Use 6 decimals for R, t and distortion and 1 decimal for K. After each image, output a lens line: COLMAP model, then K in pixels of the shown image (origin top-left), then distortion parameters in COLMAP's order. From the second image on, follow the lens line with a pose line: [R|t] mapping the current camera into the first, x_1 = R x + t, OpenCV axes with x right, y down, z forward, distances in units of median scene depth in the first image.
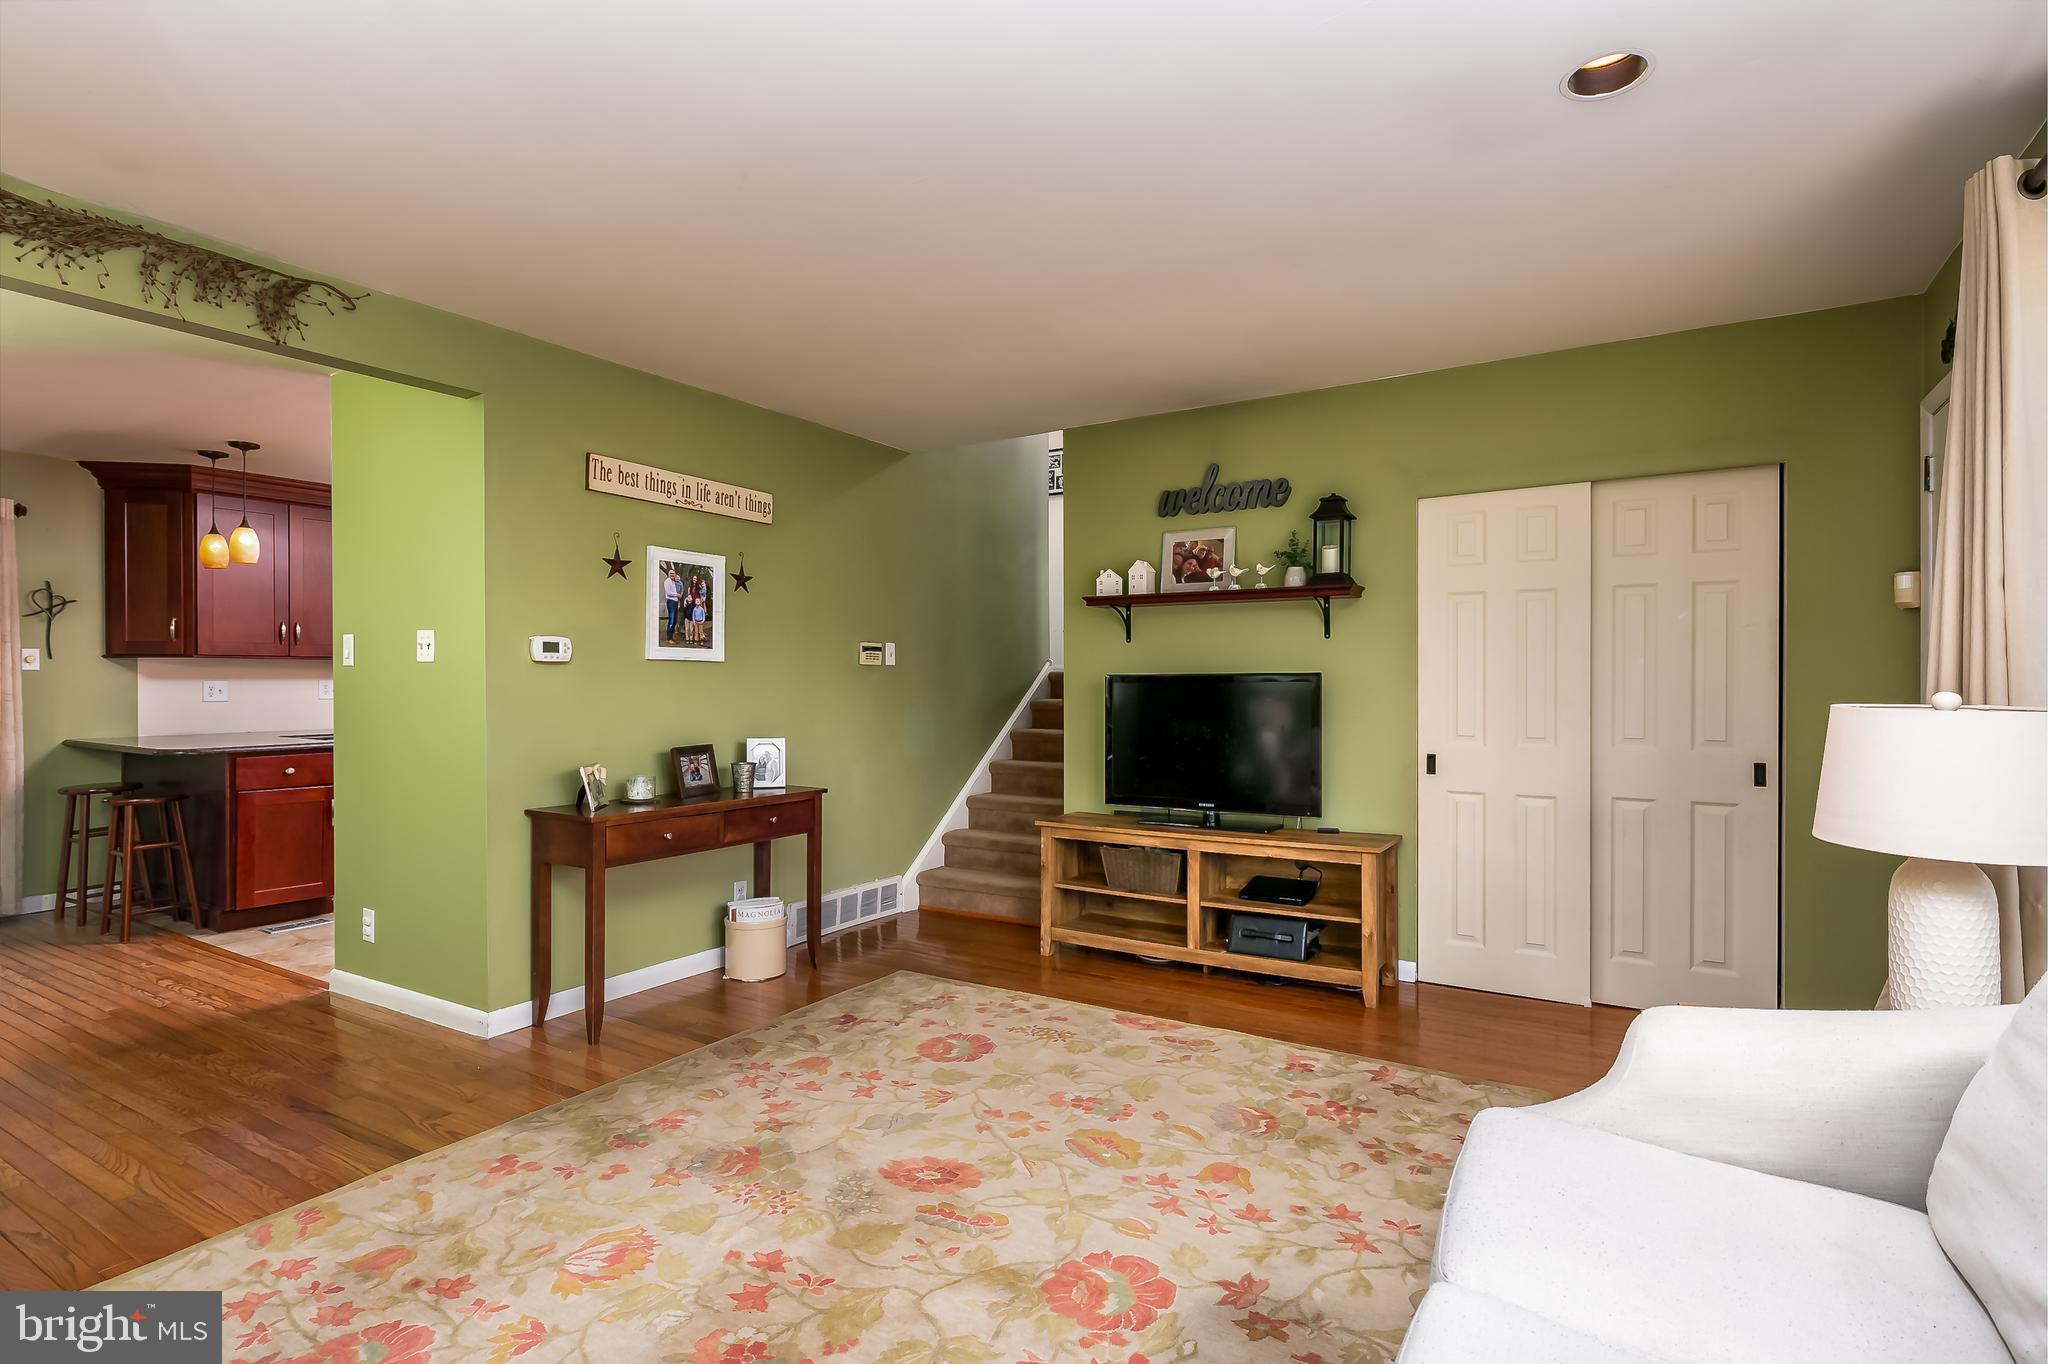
lens RADIAL K [[1017.3, 0, 1024.0], [0, 1017.3, 682.0], [0, 0, 1]] dist [0.004147, 0.000621]
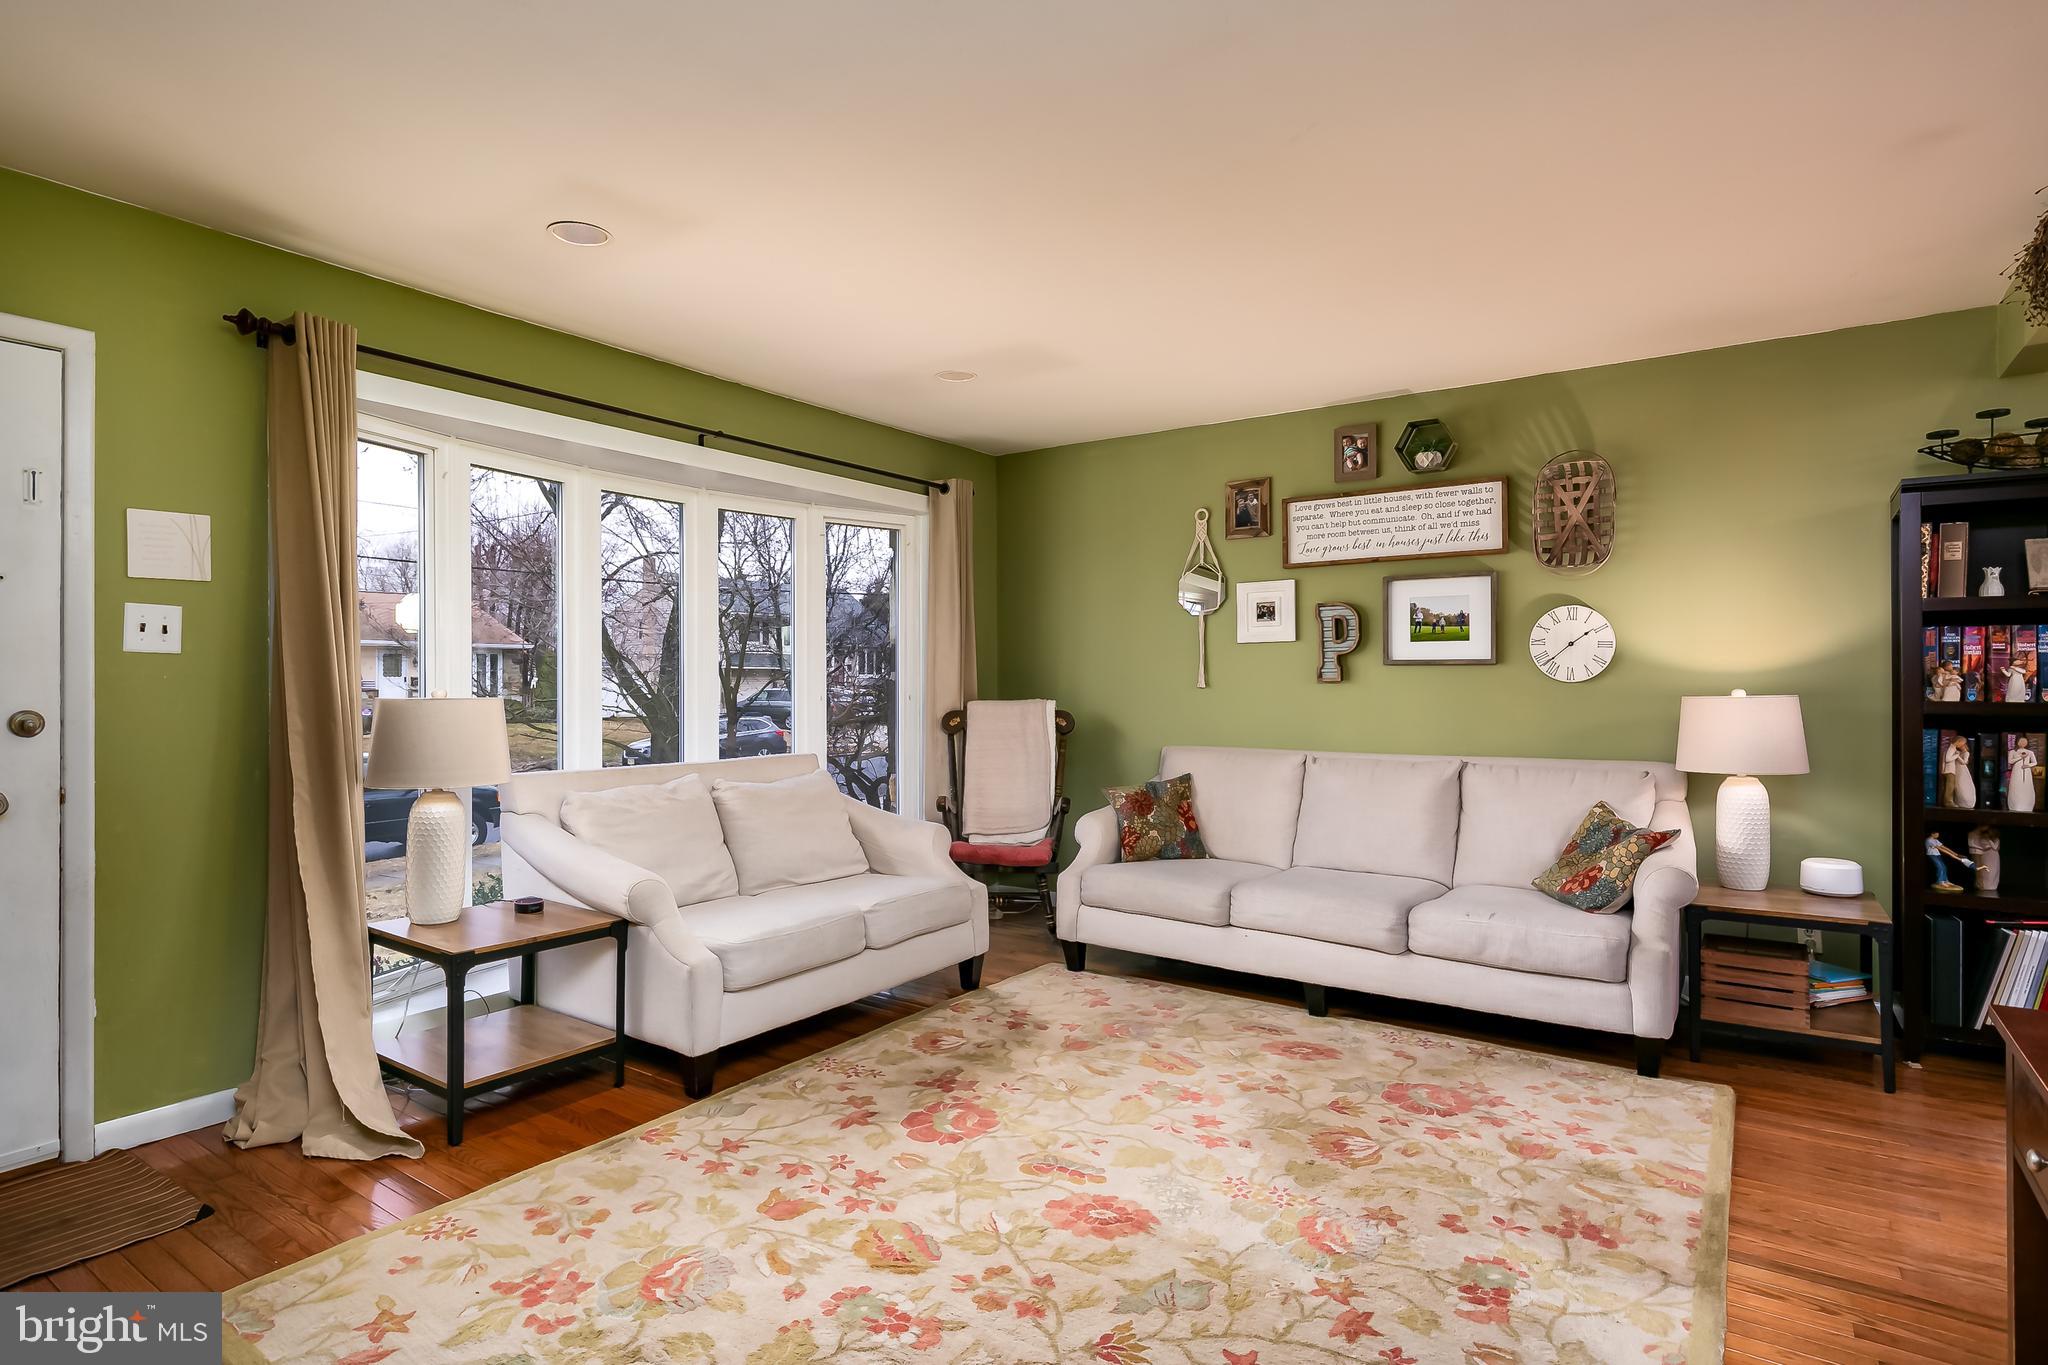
lens RADIAL K [[1051.2, 0, 1030.8], [0, 1051.2, 677.7], [0, 0, 1]] dist [-0.001172, -0.000439]
pose [[-0.998947, 0.003196, 0.045777, -0.045879], [0.003115, 0.999993, -0.001851, 0.000248], [-0.045783, -0.001707, -0.998950, 1.217797]]
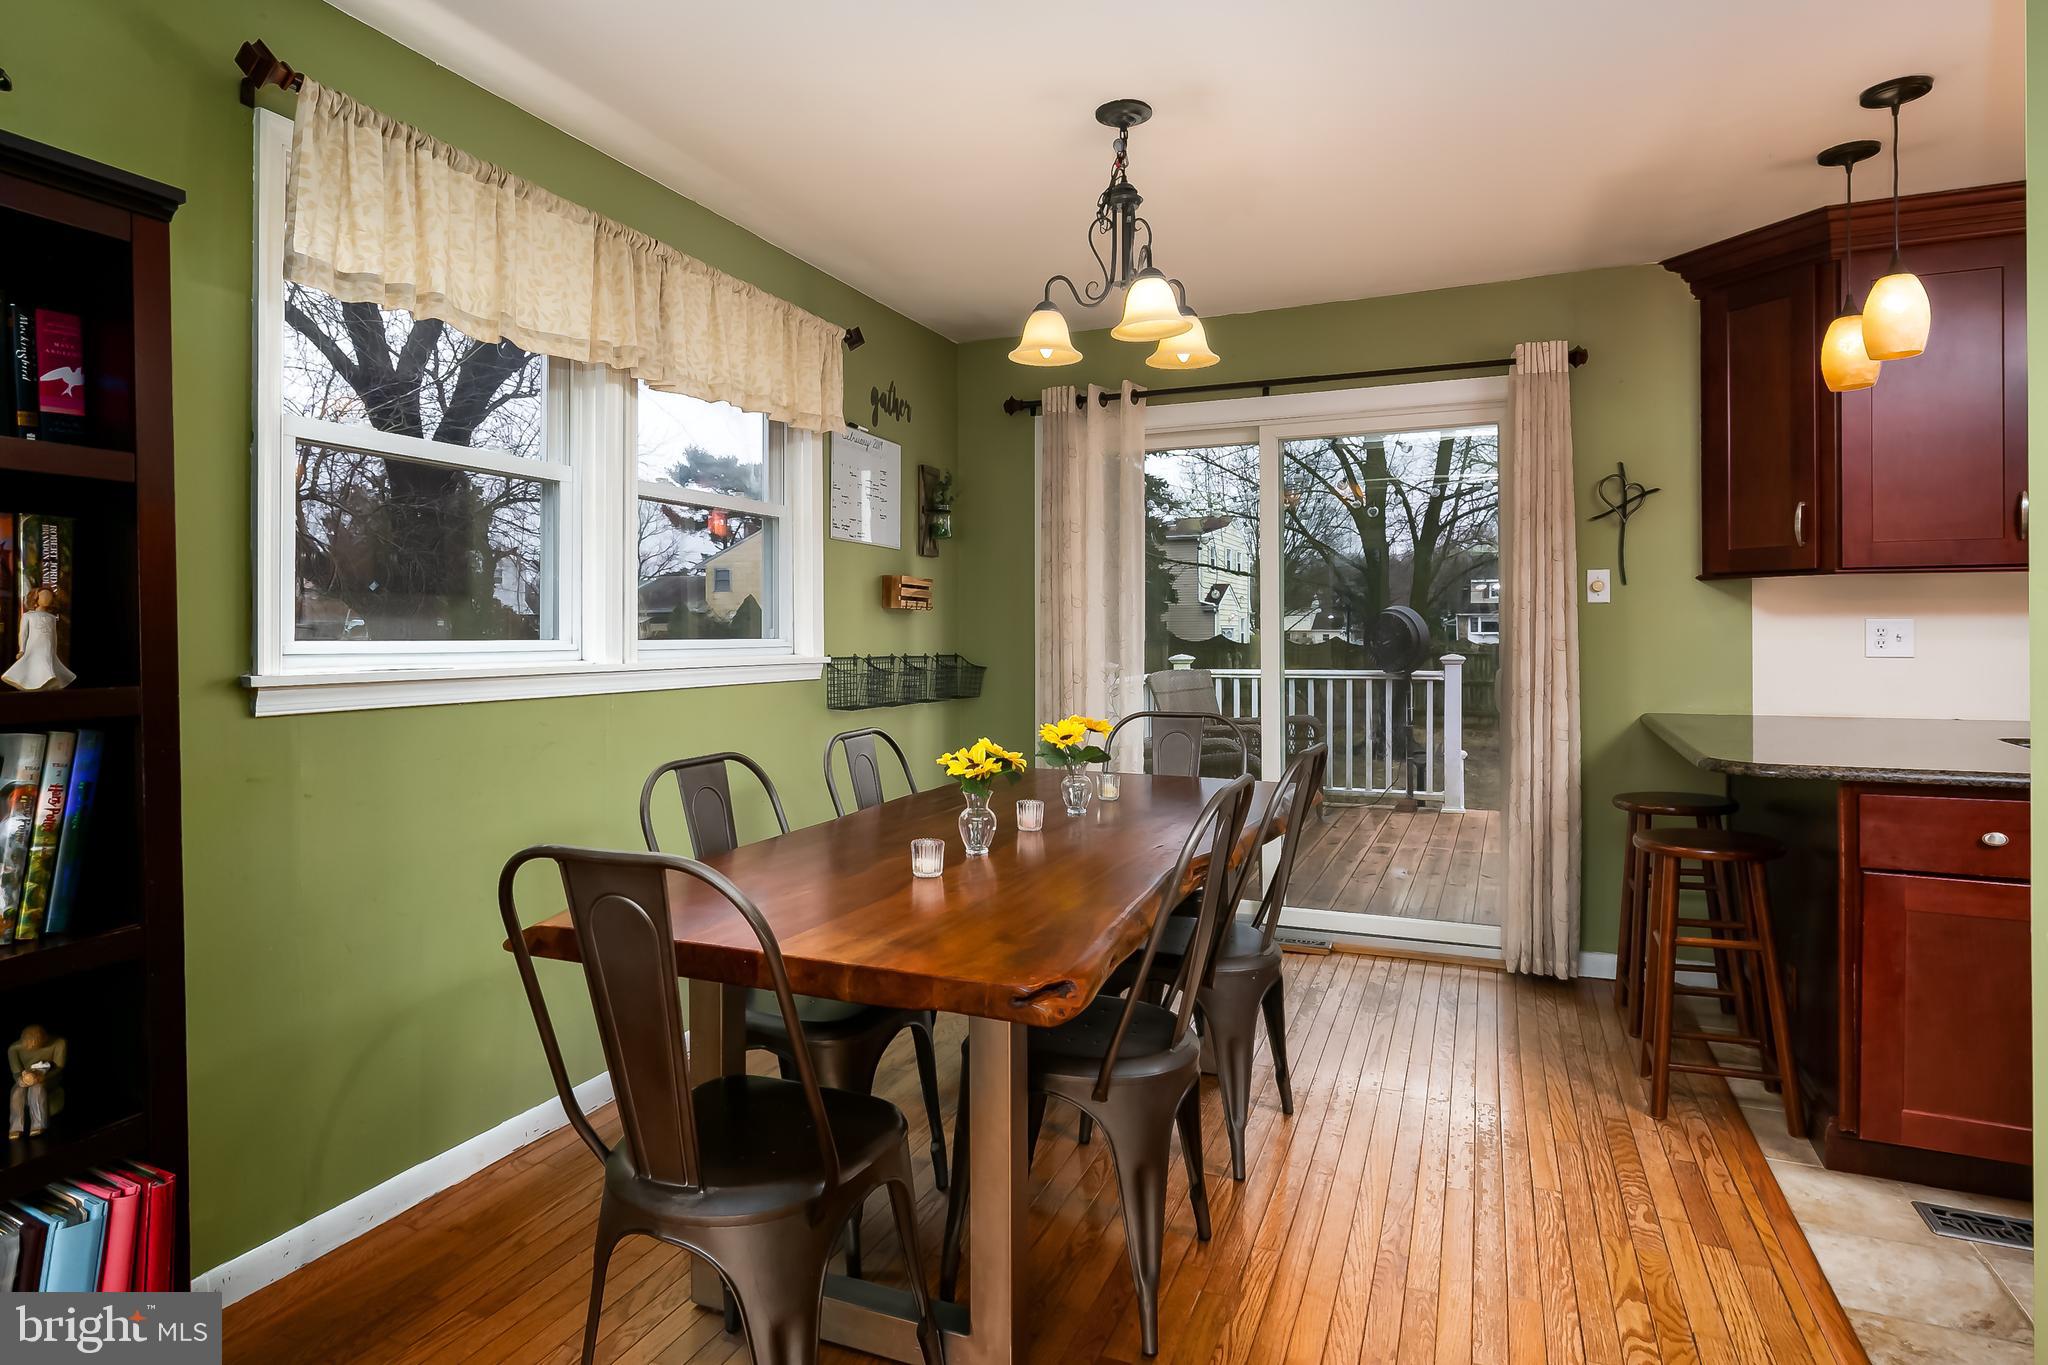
lens RADIAL K [[1134.4, 0, 980.0], [0, 1134.4, 633.4], [0, 0, 1]] dist [-0.000834, 0.000020]
pose [[0.141750, 0.007988, -0.989870, -0.421550], [0.004302, 0.999953, 0.008685, -0.000189], [0.989893, -0.005489, 0.141709, 0.682975]]
